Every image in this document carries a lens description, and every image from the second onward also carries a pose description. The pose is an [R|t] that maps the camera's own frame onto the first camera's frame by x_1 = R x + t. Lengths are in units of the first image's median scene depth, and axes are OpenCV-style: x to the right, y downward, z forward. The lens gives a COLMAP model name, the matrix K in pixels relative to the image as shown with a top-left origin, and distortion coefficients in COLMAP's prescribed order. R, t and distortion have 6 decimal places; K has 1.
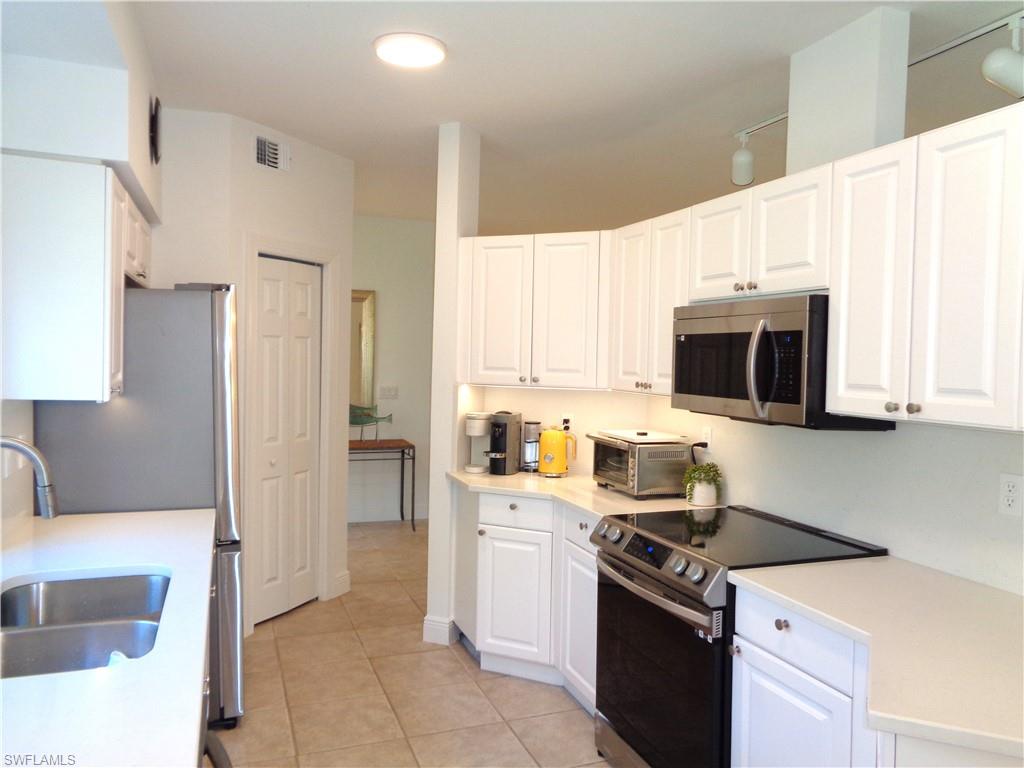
lens RADIAL K [[768.0, 0, 516.7], [0, 768.0, 382.8], [0, 0, 1]] dist [0.010625, -0.008290]
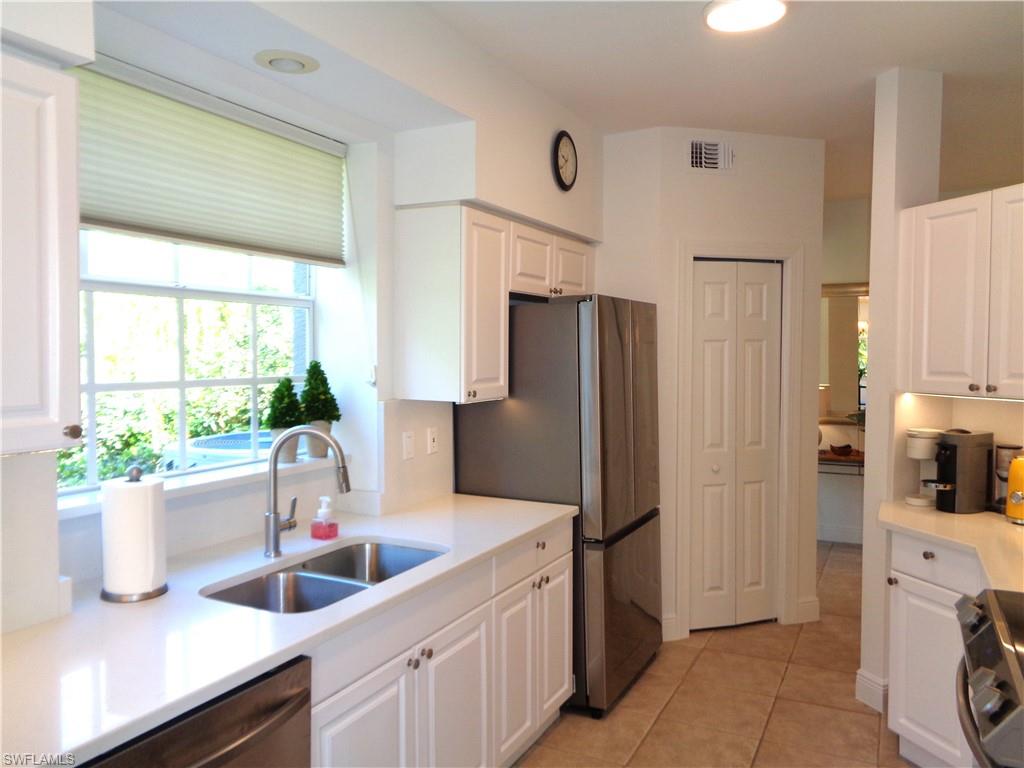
lens RADIAL K [[768.0, 0, 516.7], [0, 768.0, 382.8], [0, 0, 1]] dist [0.010625, -0.008290]
pose [[0.677876, 0.007408, -0.735139, 0.246790], [-0.009032, 0.999958, 0.001749, -0.006392], [0.735121, 0.005454, 0.677914, 0.160314]]
